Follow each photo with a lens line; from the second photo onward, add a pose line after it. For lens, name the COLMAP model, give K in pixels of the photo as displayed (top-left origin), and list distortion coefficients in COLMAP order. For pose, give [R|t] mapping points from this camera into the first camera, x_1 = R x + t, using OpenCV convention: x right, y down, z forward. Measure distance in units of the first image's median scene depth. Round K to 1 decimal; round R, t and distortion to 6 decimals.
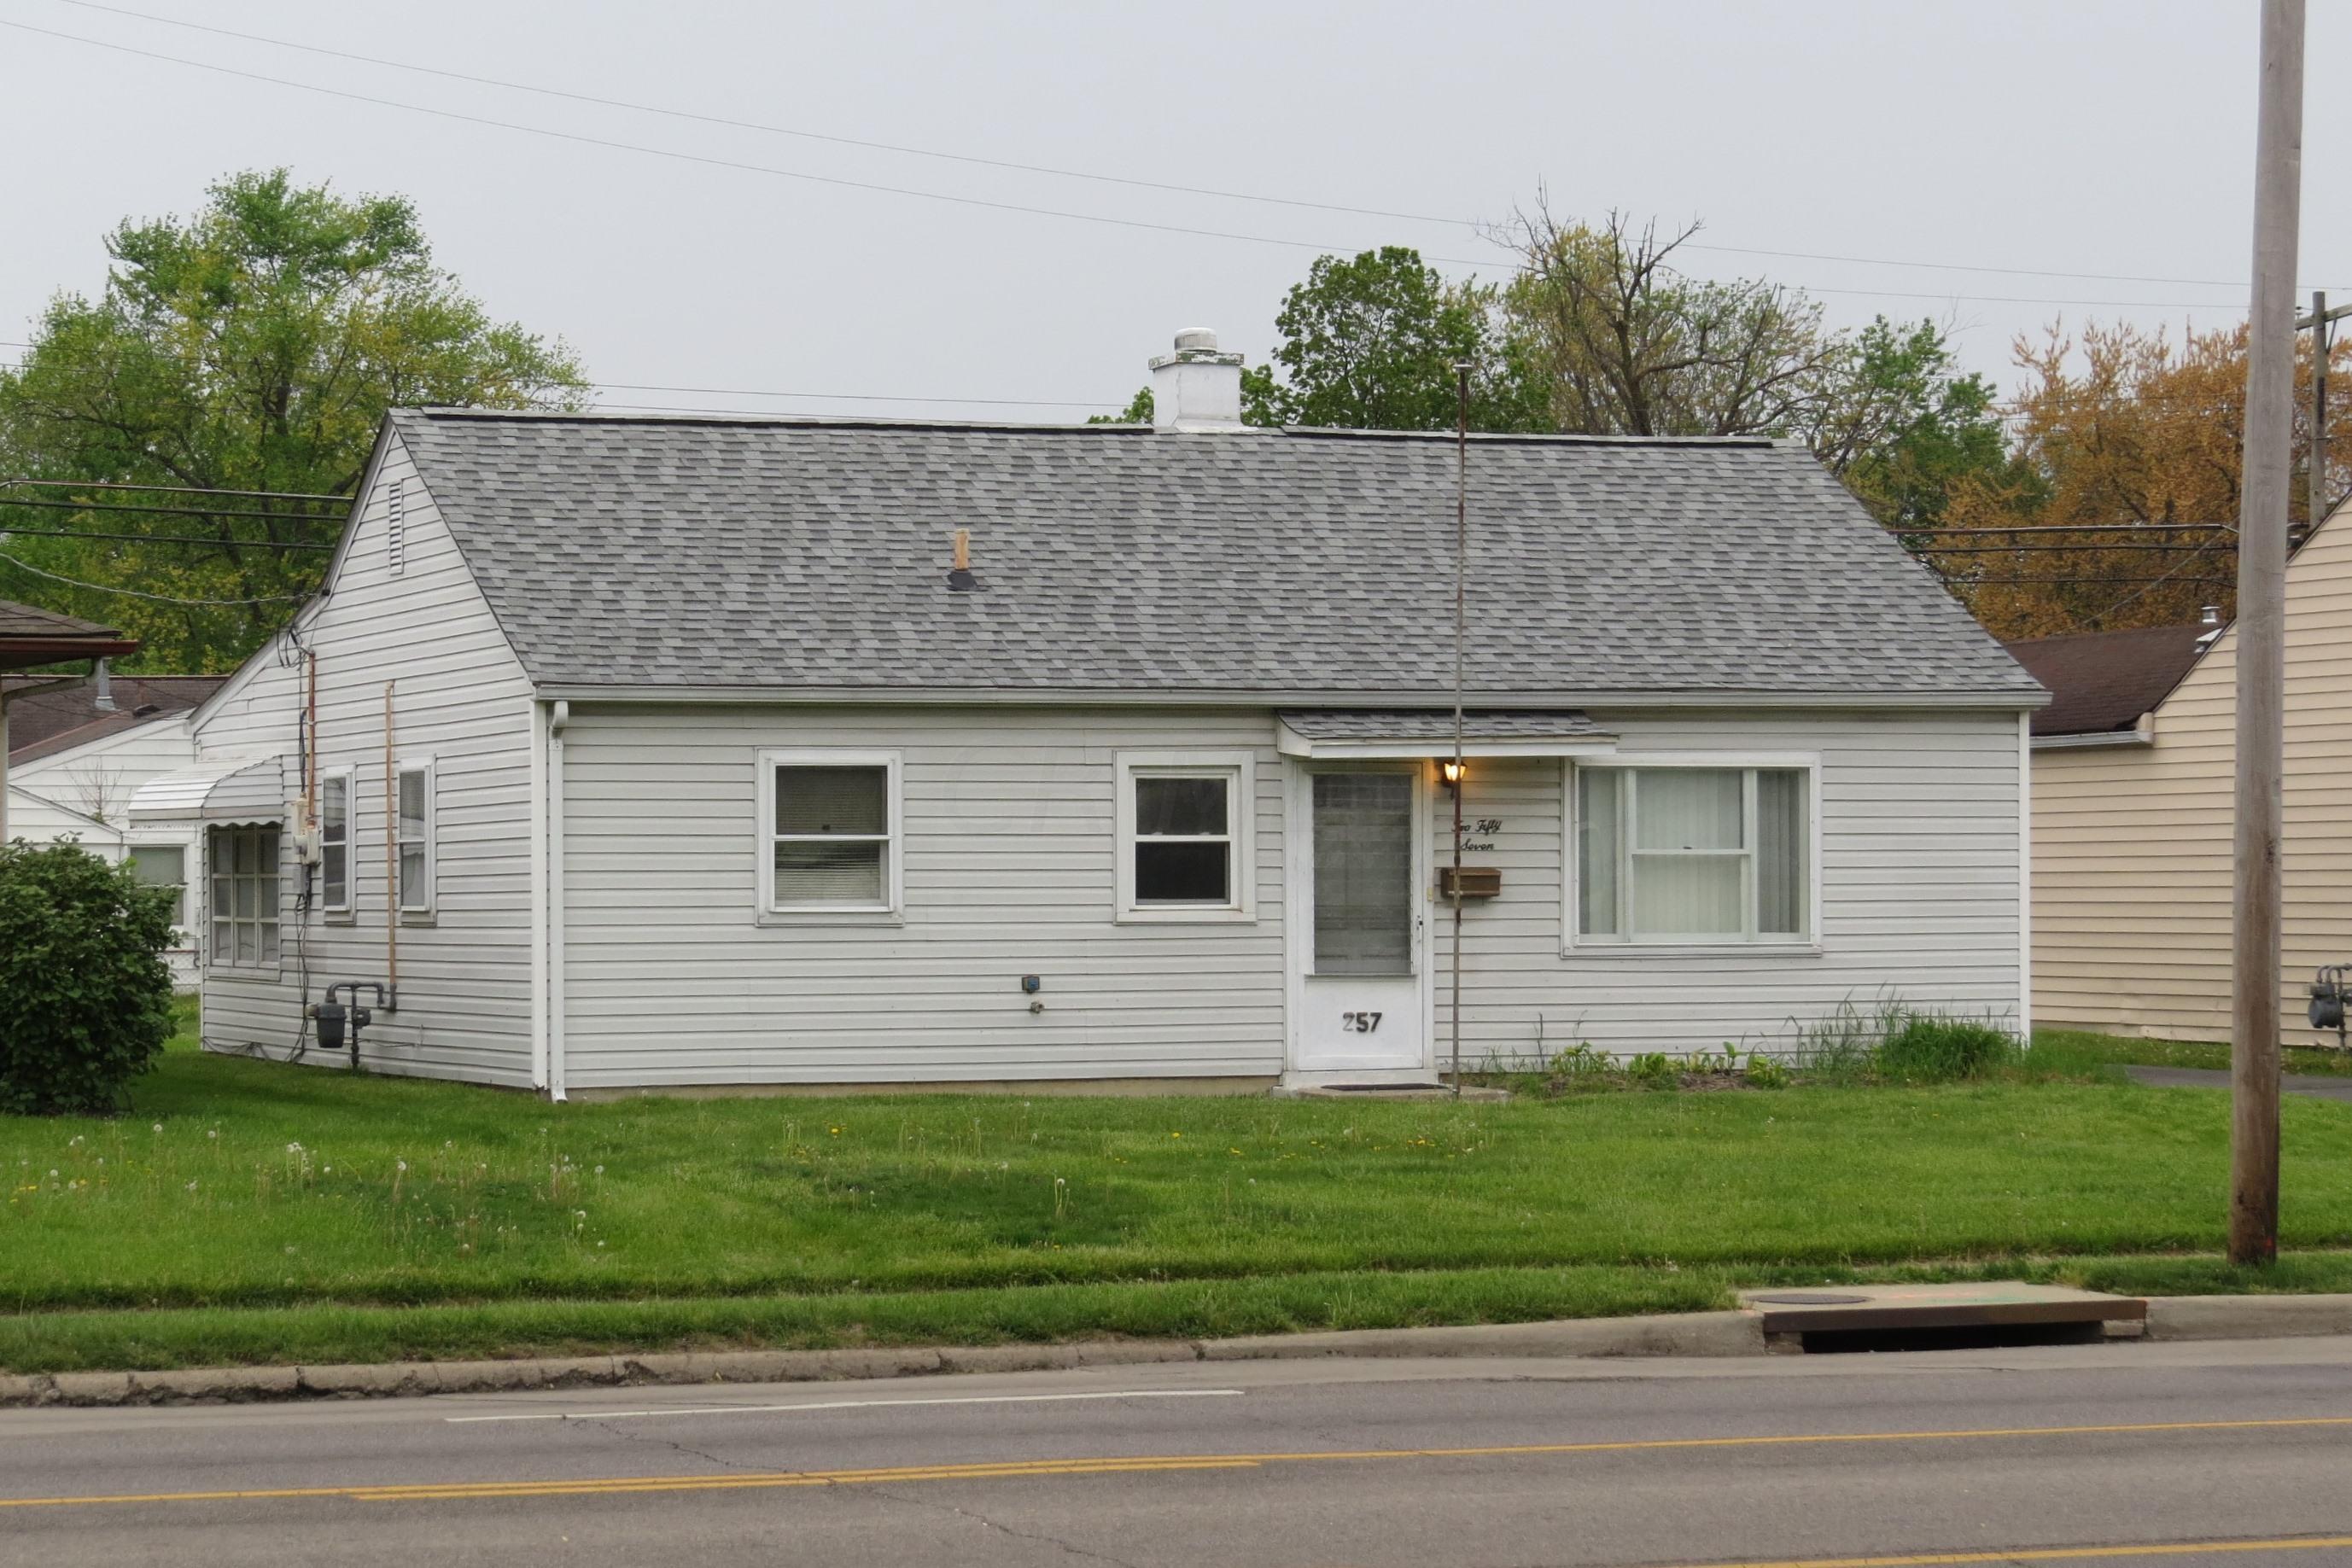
lens RADIAL K [[6358.8, 0, 1177.7], [0, 6358.8, 786.5], [0, 0, 1]] dist [0.125288, 0.000000]
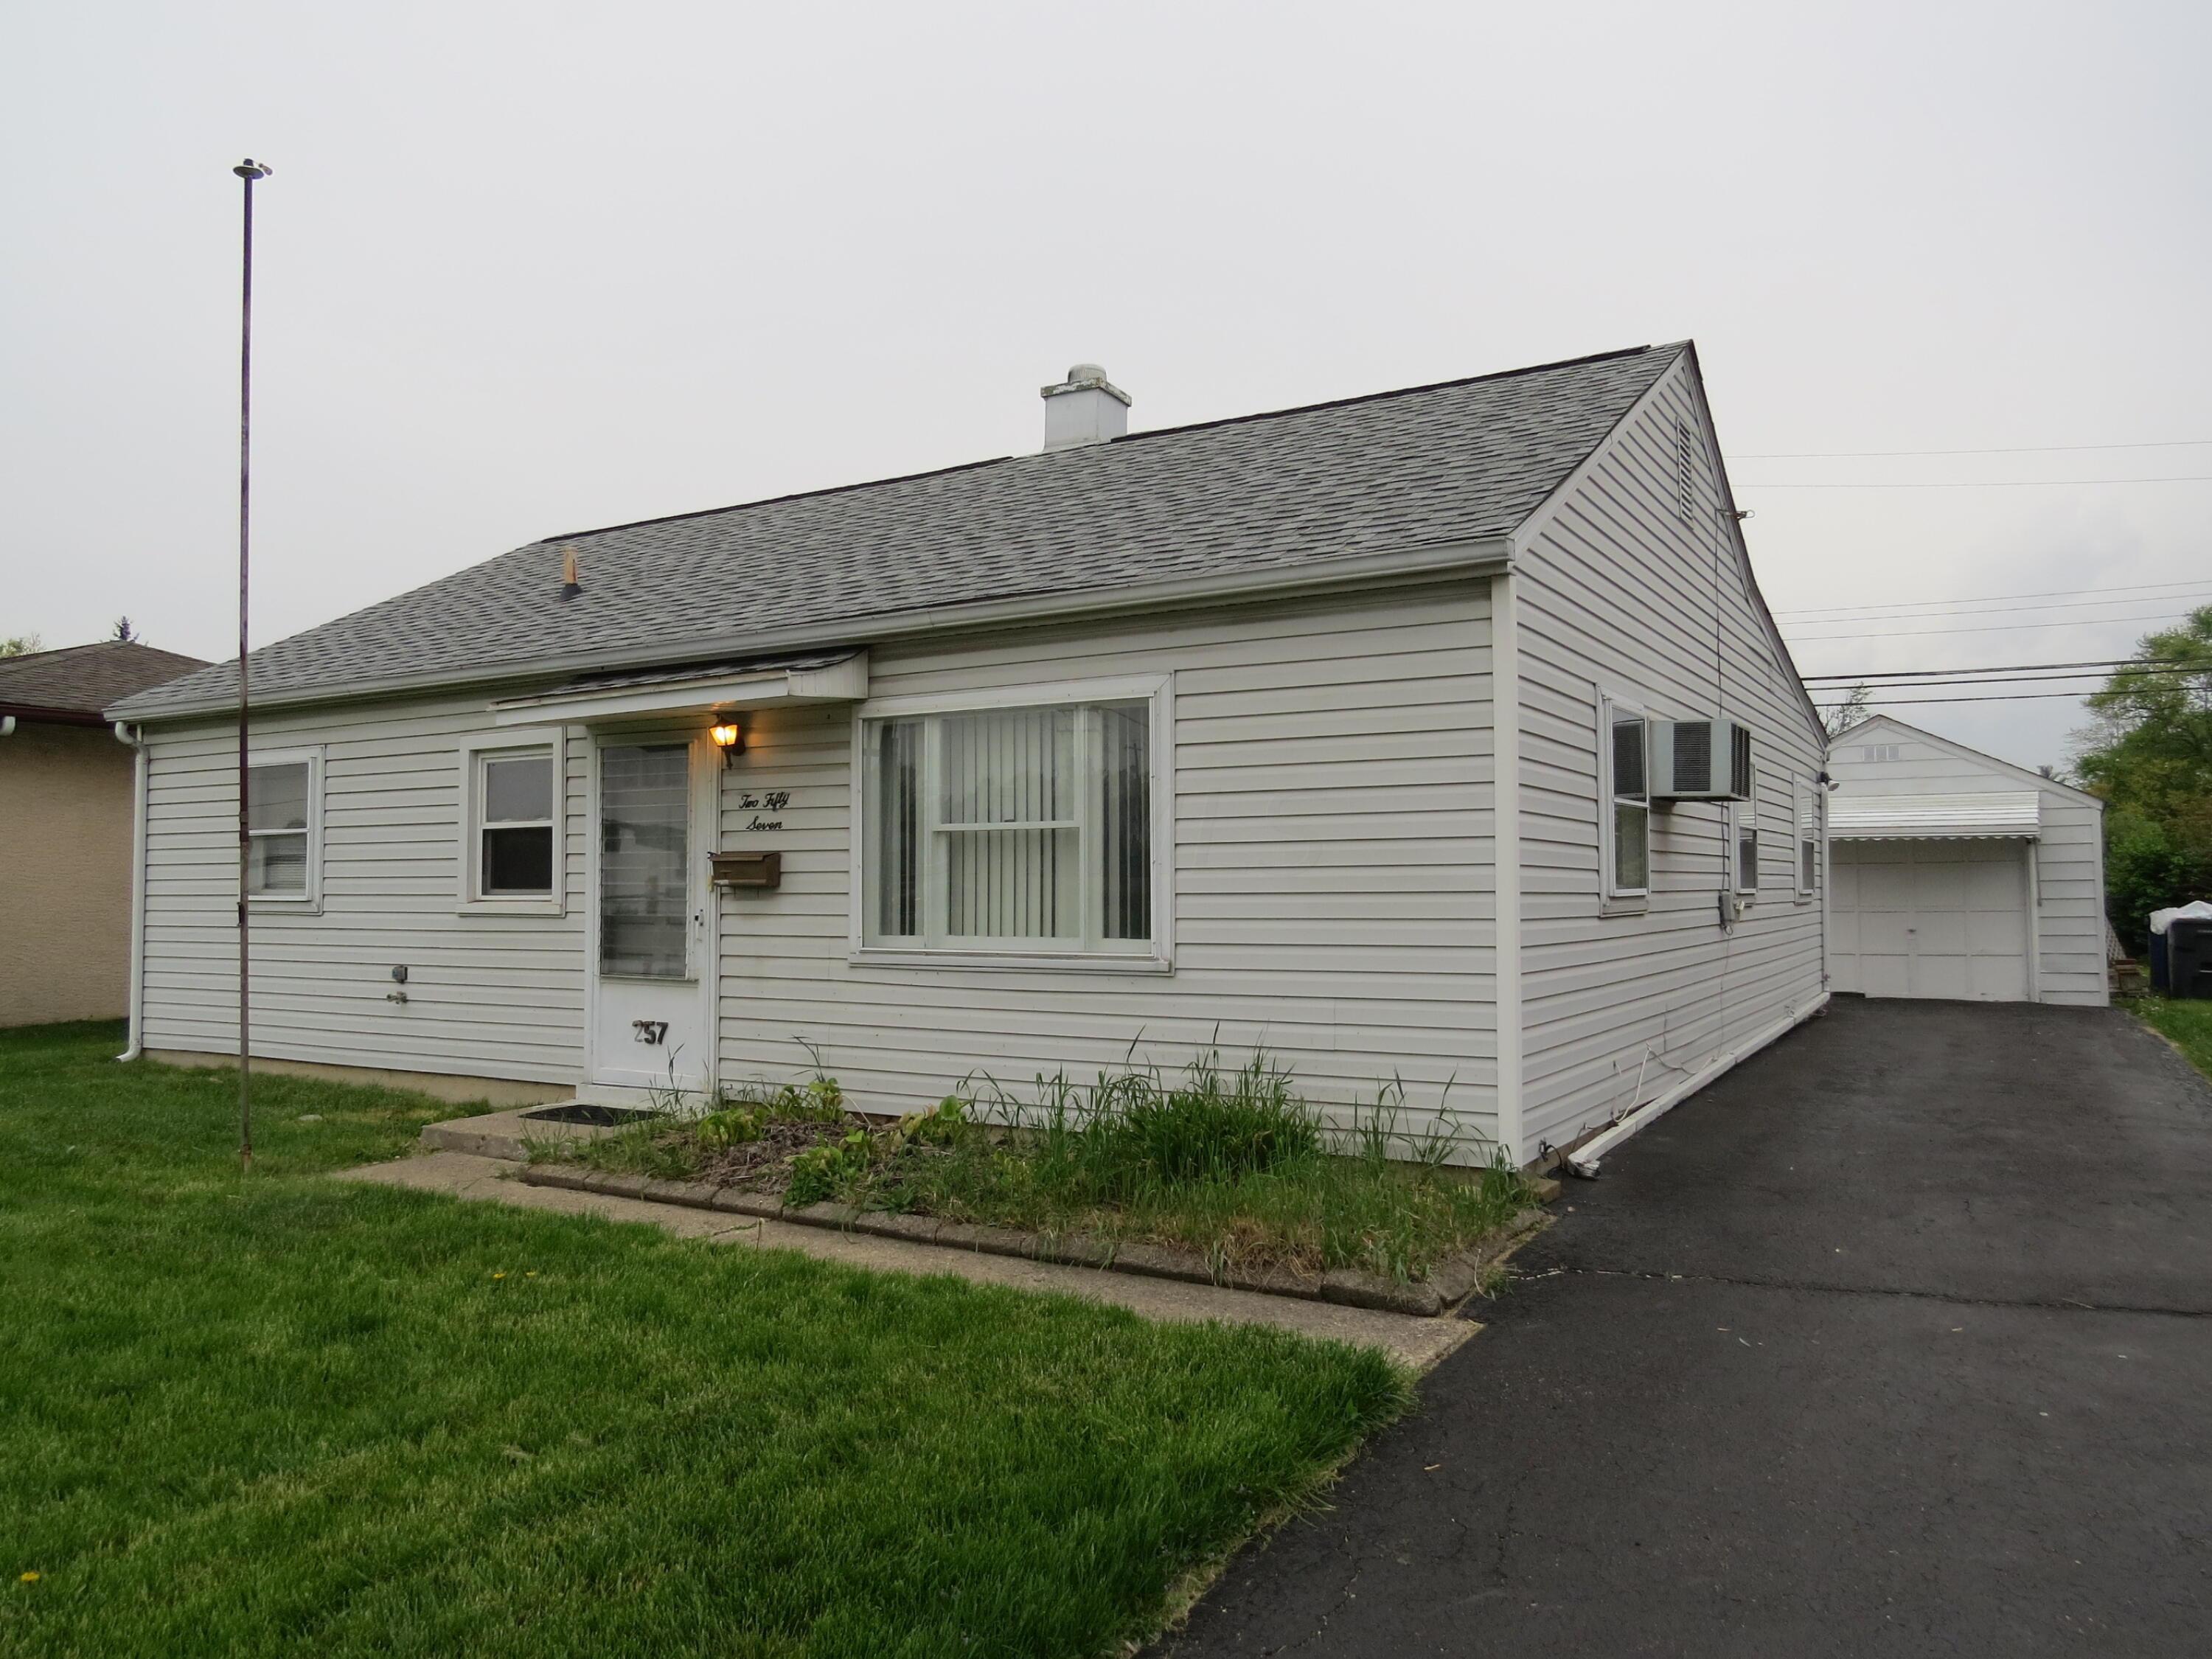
lens RADIAL K [[1565.7, 0, 1102.4], [0, 1565.7, 834.8], [0, 0, 1]] dist [-0.036614, 0.009677]
pose [[0.623474, -0.028180, -0.781336, 0.231103], [0.009699, 0.999552, -0.028311, 0.016797], [0.781784, 0.010072, 0.623468, 0.909909]]
